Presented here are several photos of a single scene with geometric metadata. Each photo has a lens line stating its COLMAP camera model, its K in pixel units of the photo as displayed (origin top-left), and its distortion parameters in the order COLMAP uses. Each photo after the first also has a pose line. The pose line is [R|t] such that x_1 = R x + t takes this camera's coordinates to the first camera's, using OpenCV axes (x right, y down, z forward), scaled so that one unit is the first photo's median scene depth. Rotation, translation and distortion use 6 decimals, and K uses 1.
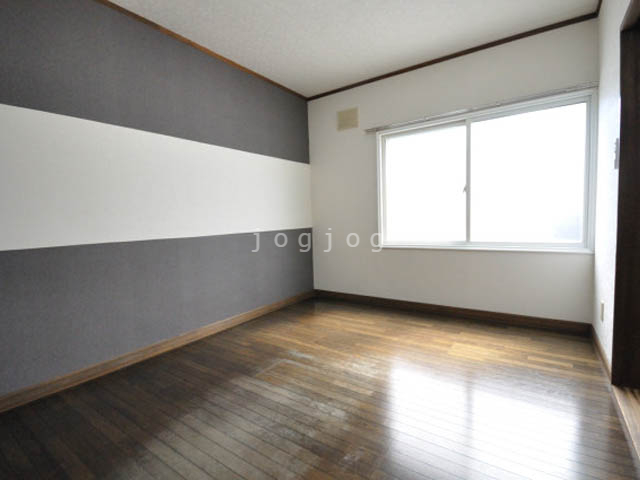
lens RADIAL K [[315.7, 0, 317.9], [0, 315.7, 238.6], [0, 0, 1]] dist [0.004161, 0.000223]
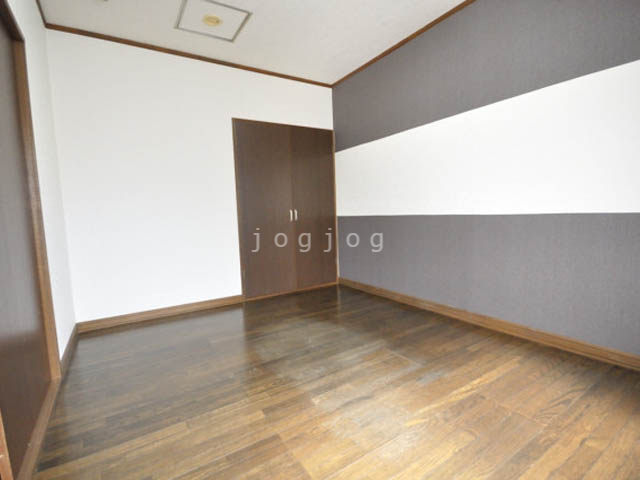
lens RADIAL K [[315.7, 0, 318.0], [0, 315.7, 240.8], [0, 0, 1]] dist [0.004161, 0.000223]
pose [[-0.383490, 0.133914, -0.913785, 0.788103], [-0.009989, 0.988772, 0.149095, -0.076616], [0.923491, 0.066304, -0.377846, 1.136621]]
